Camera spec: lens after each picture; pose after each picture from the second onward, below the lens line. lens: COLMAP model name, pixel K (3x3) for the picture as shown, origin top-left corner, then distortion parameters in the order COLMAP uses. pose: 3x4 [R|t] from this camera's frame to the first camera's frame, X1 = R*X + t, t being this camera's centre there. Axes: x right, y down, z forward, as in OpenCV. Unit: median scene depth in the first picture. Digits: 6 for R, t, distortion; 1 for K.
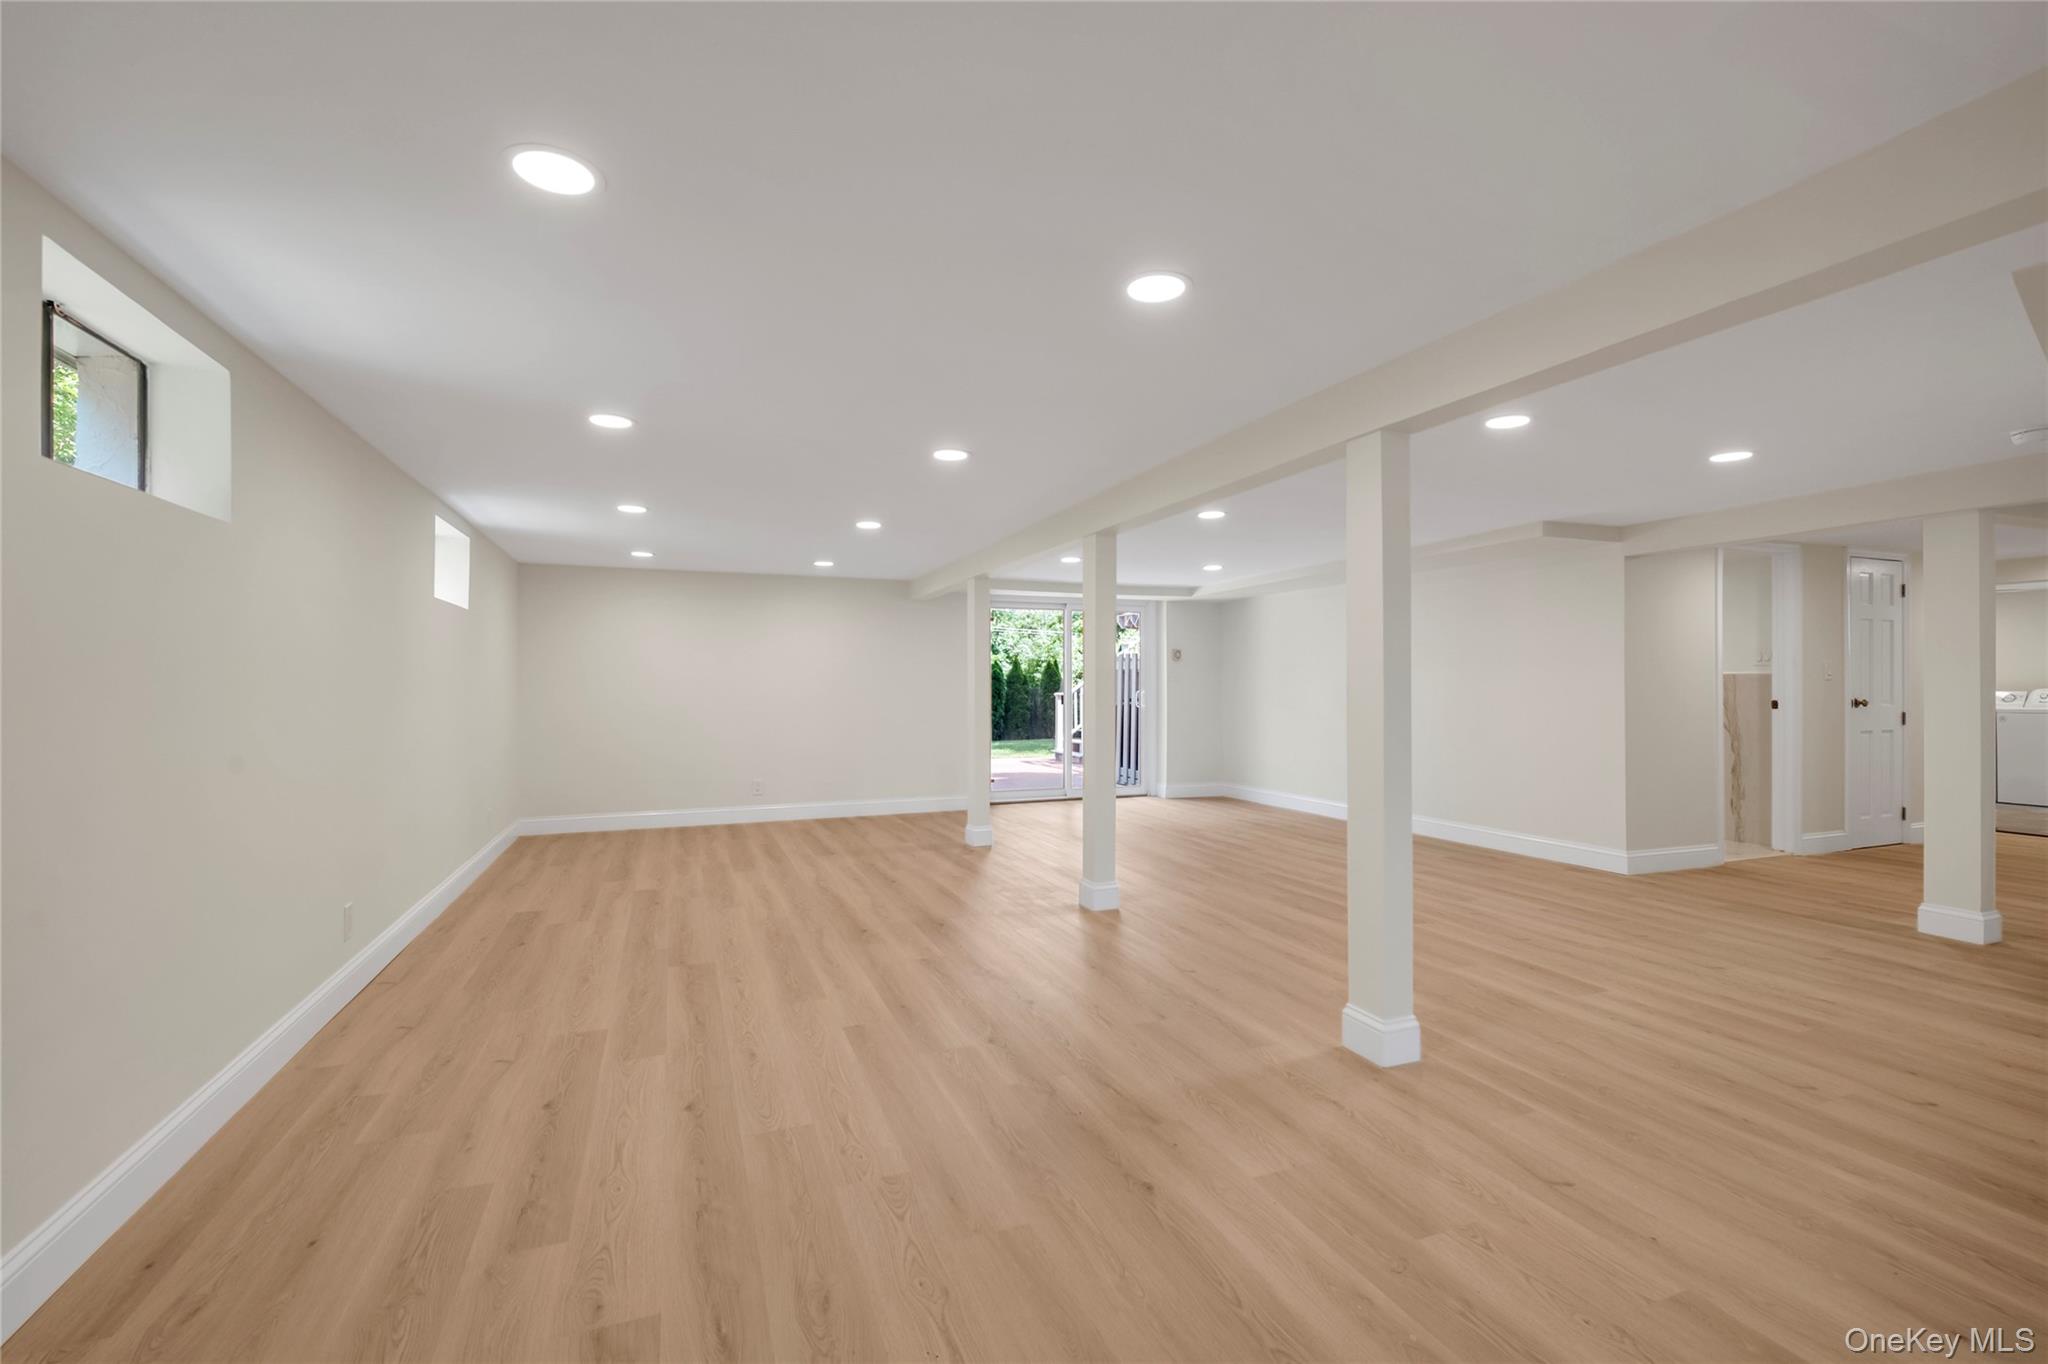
lens RADIAL K [[841.8, 0, 1024.0], [0, 841.8, 682.0], [0, 0, 1]] dist [-0.005932, -0.000186]
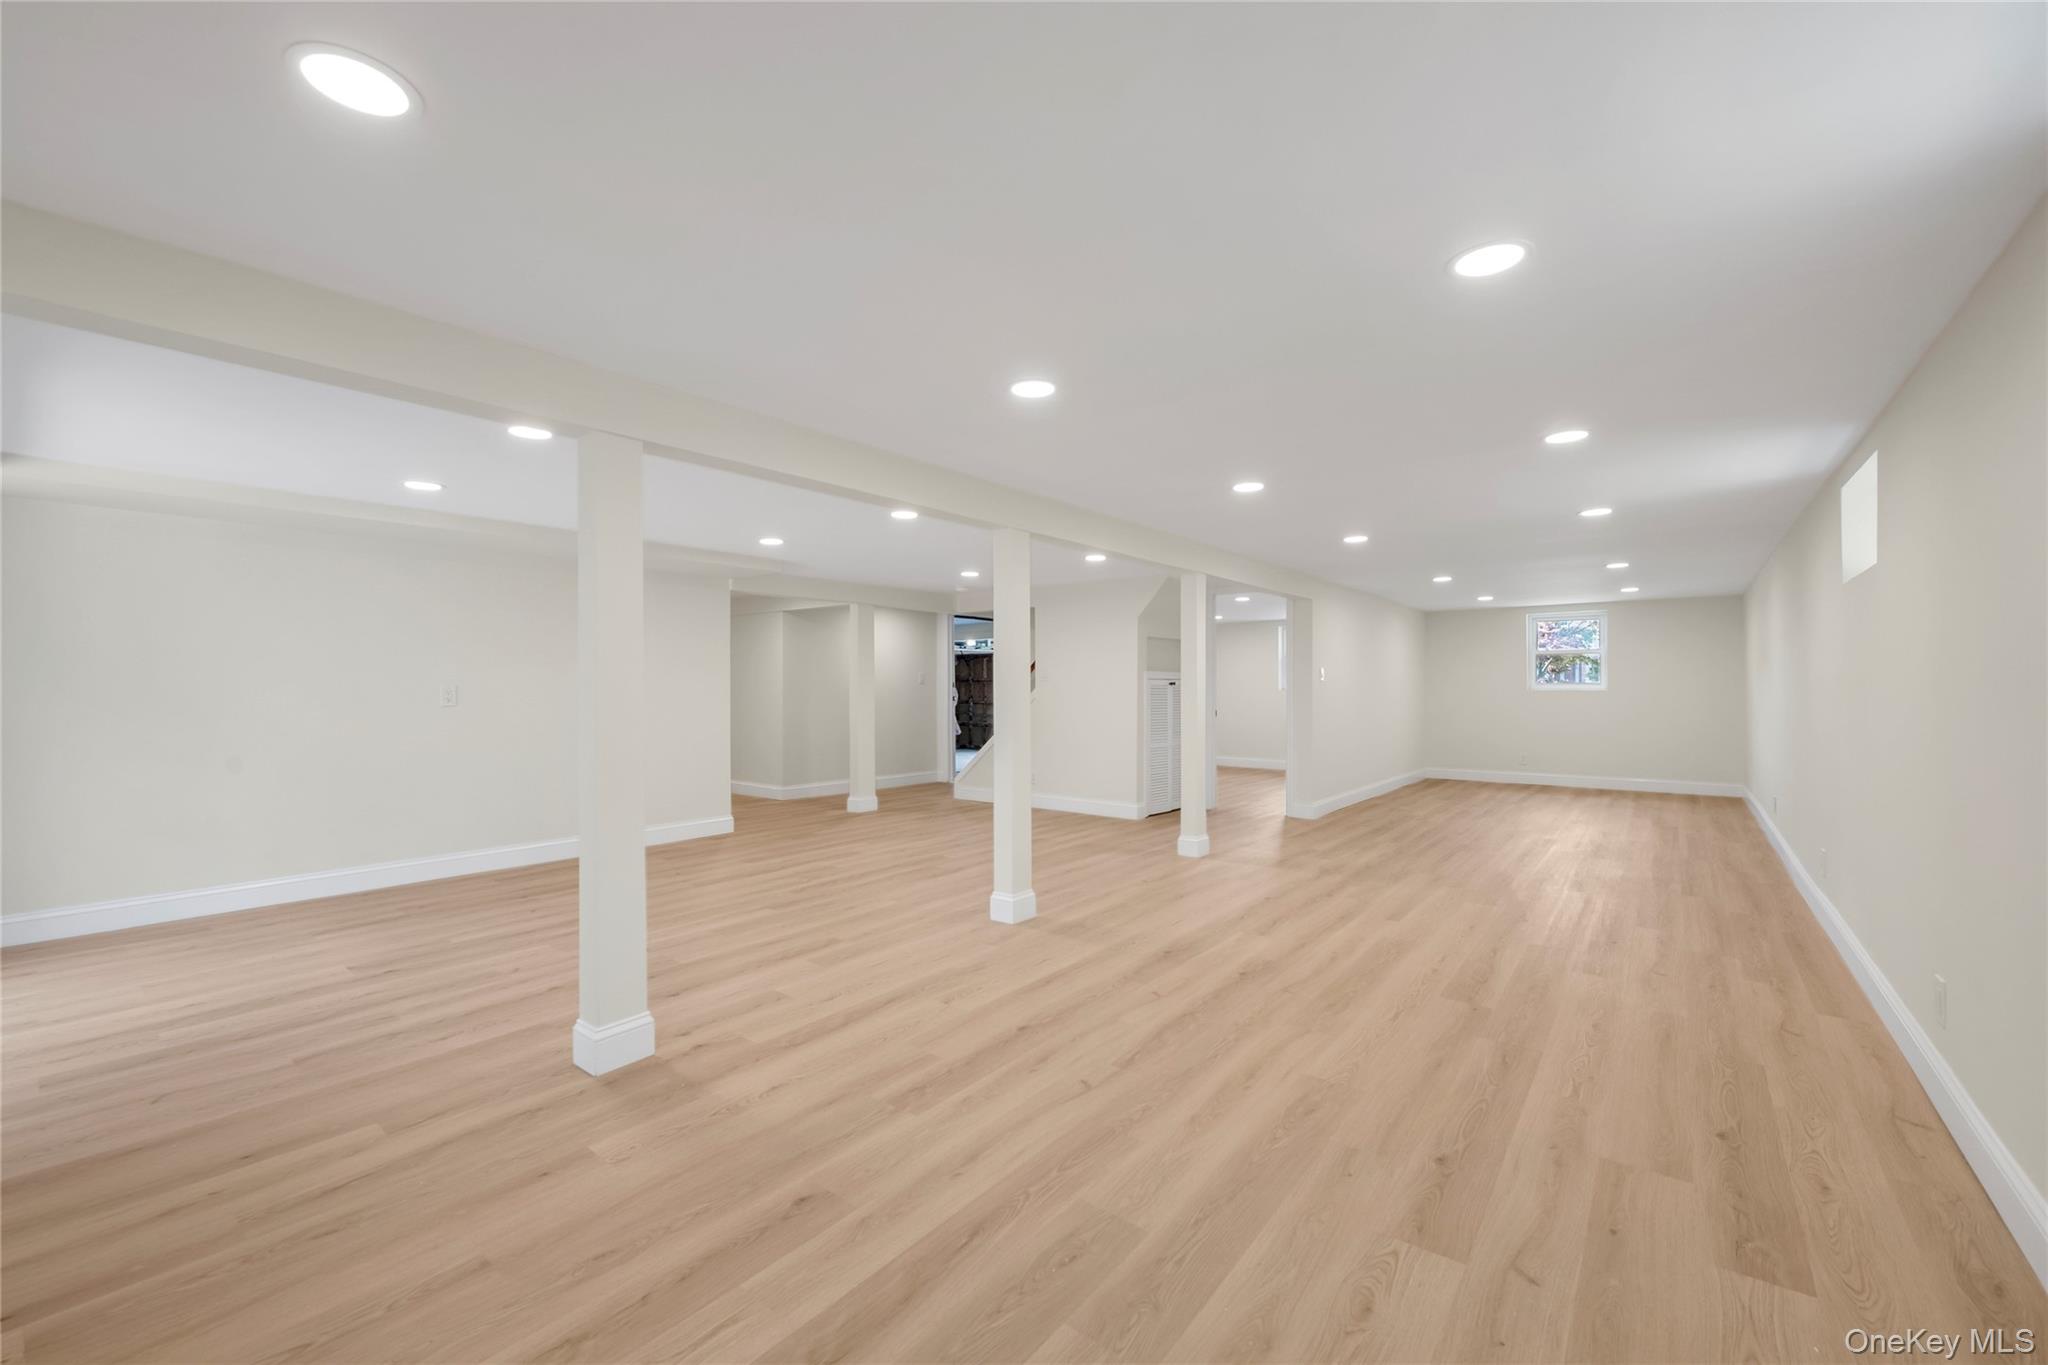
lens RADIAL K [[841.8, 0, 1024.0], [0, 841.8, 682.5], [0, 0, 1]] dist [-0.005932, -0.000186]
pose [[-0.492710, 0.004188, 0.870184, -0.931735], [-0.000315, 0.999987, -0.004991, 0.008939], [-0.870194, -0.002733, -0.492702, 1.834129]]
